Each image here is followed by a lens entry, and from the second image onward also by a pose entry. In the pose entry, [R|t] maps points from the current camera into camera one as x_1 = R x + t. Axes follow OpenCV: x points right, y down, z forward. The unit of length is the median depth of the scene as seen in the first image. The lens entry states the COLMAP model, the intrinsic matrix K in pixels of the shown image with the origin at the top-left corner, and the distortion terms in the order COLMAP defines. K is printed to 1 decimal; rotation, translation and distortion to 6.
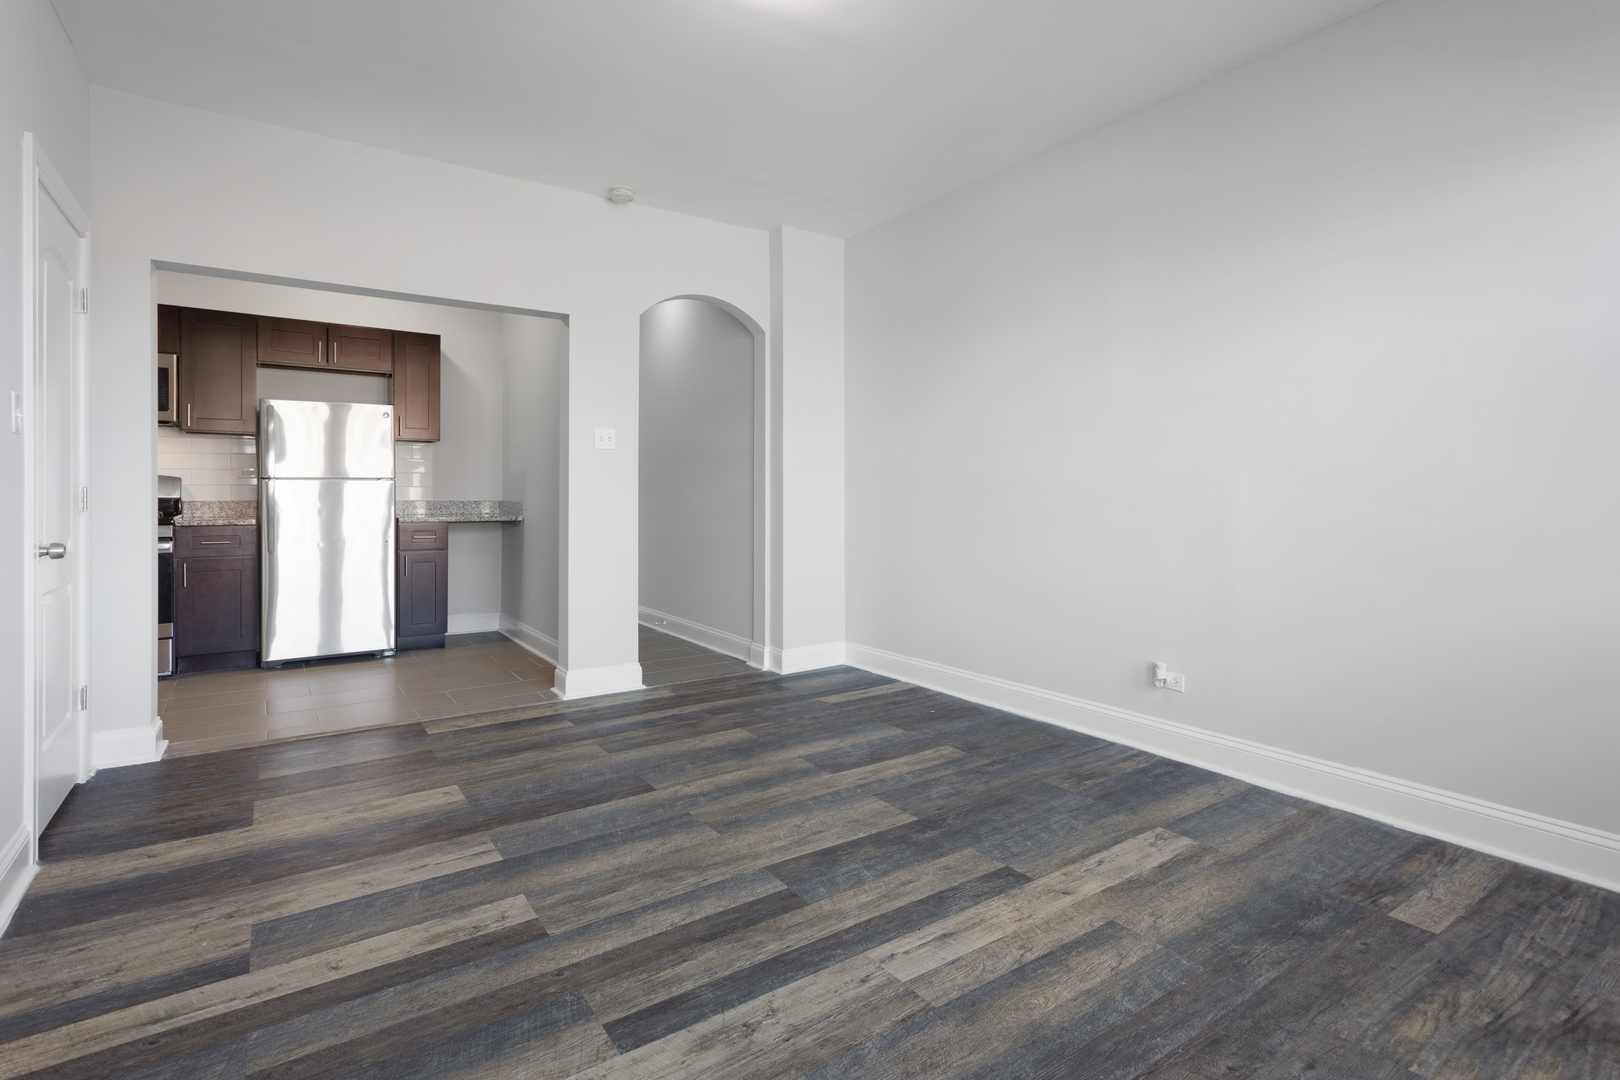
lens RADIAL K [[783.2, 0, 811.3], [0, 783.2, 490.1], [0, 0, 1]] dist [0.002018, 0.001016]
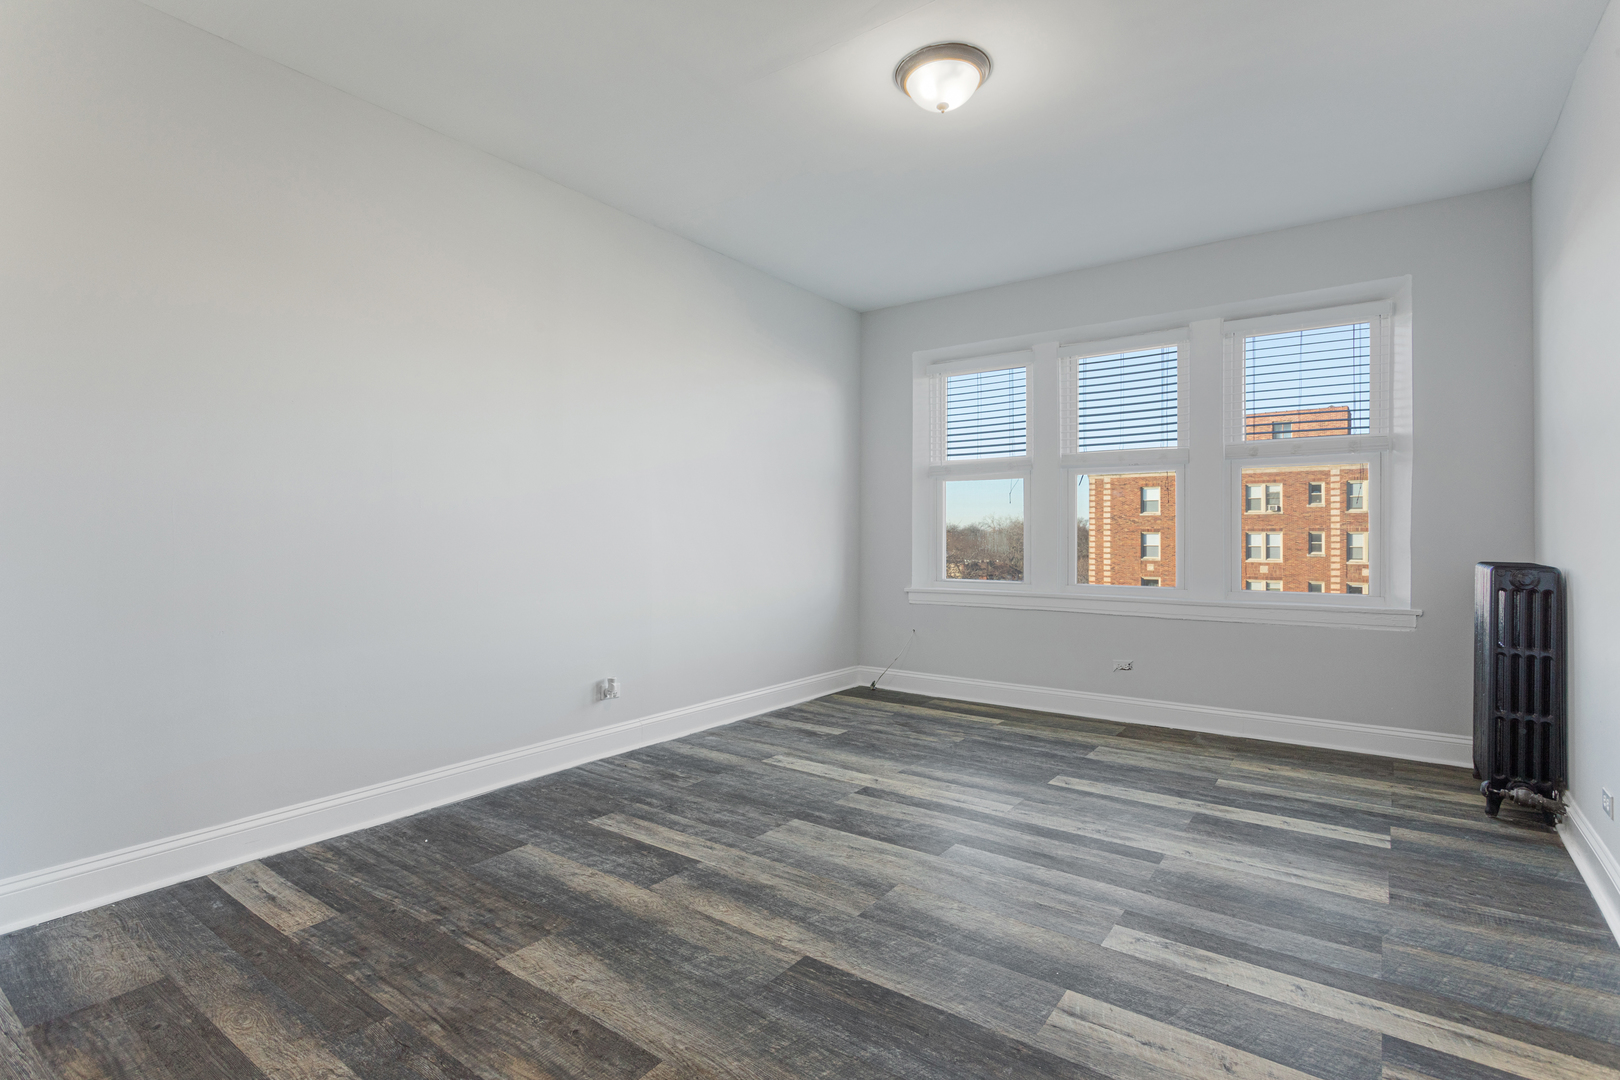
lens RADIAL K [[783.2, 0, 810.4], [0, 783.2, 532.6], [0, 0, 1]] dist [0.002018, 0.001016]
pose [[-0.328476, 0.004578, 0.944501, -1.117646], [-0.004221, 0.999971, -0.006315, 0.007573], [-0.944503, -0.006061, -0.328447, 1.585146]]
